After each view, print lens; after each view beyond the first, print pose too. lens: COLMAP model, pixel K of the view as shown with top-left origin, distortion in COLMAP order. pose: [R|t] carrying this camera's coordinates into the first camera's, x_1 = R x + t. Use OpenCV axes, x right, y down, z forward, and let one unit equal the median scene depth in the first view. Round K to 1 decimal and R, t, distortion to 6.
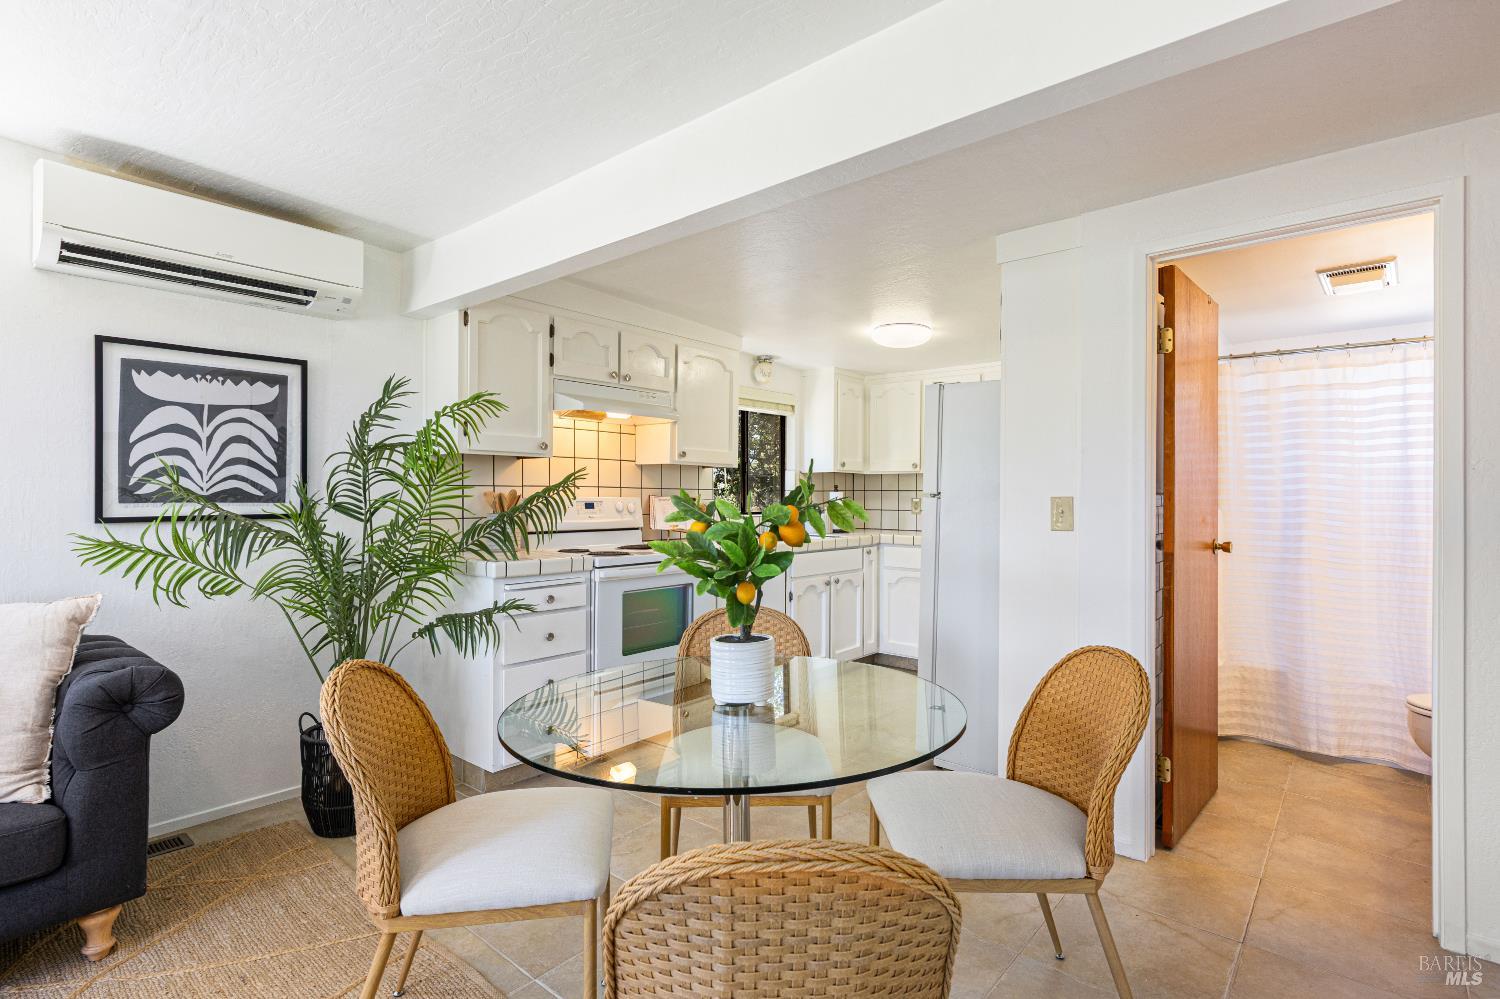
lens RADIAL K [[730.5, 0, 750.4], [0, 730.5, 496.6], [0, 0, 1]] dist [0.000331, 0.000003]
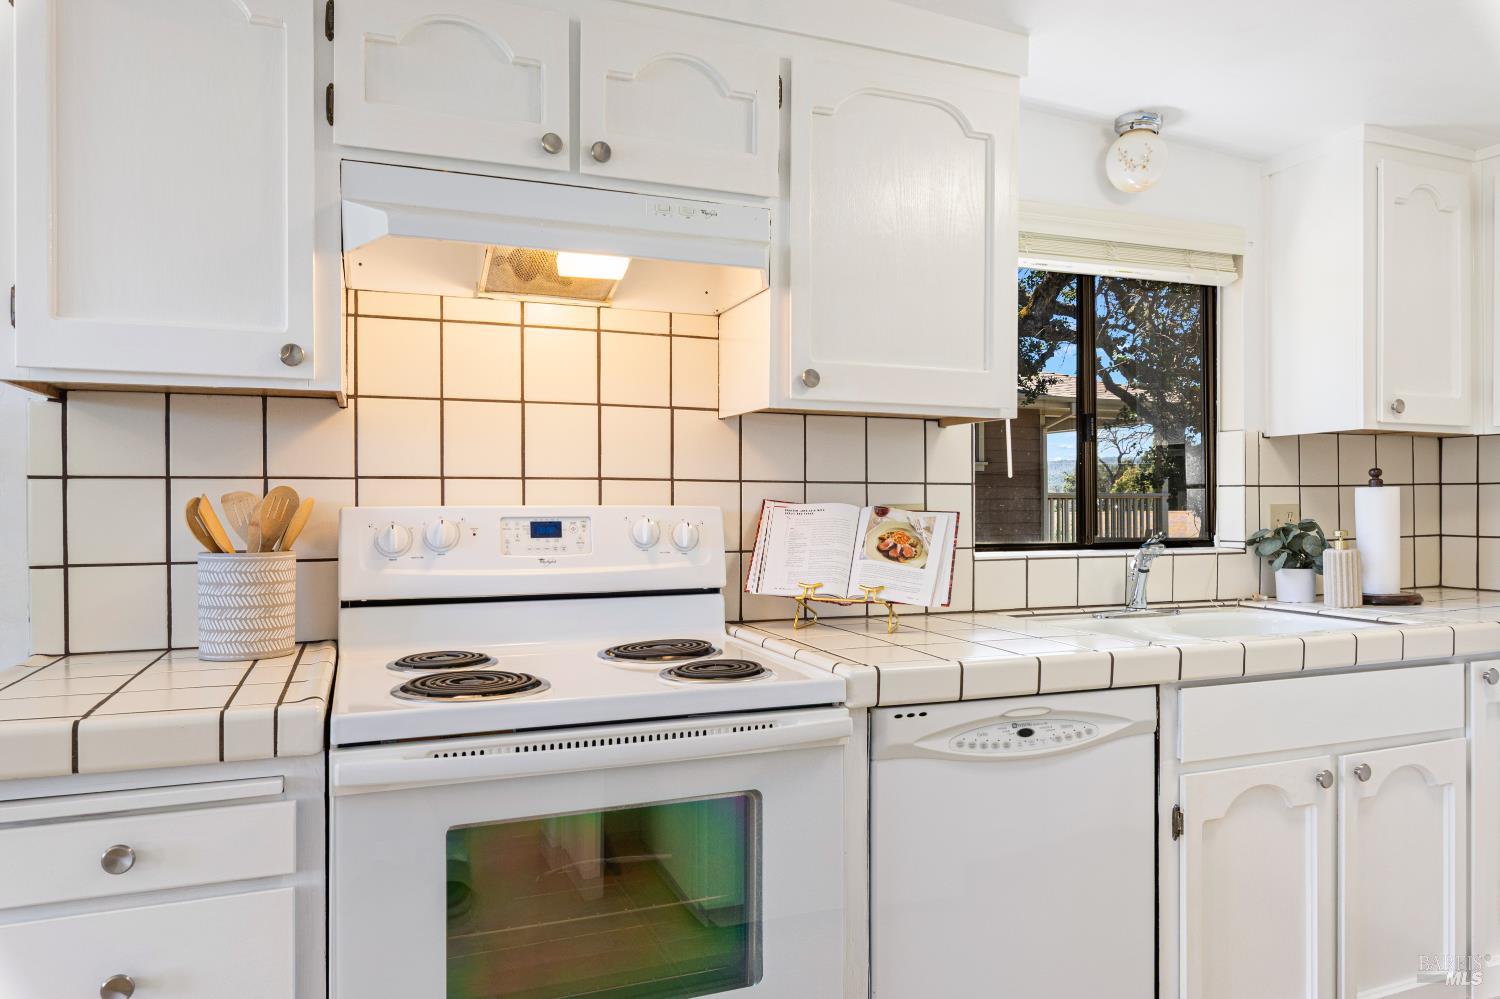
lens RADIAL K [[997.3, 0, 750.8], [0, 997.3, 505.1], [0, 0, 1]] dist [-0.008612, 0.001107]
pose [[0.883213, -0.008465, -0.468895, 0.088084], [0.007509, 0.999964, -0.003907, 0.002565], [0.468911, -0.000071, 0.883245, 0.508979]]
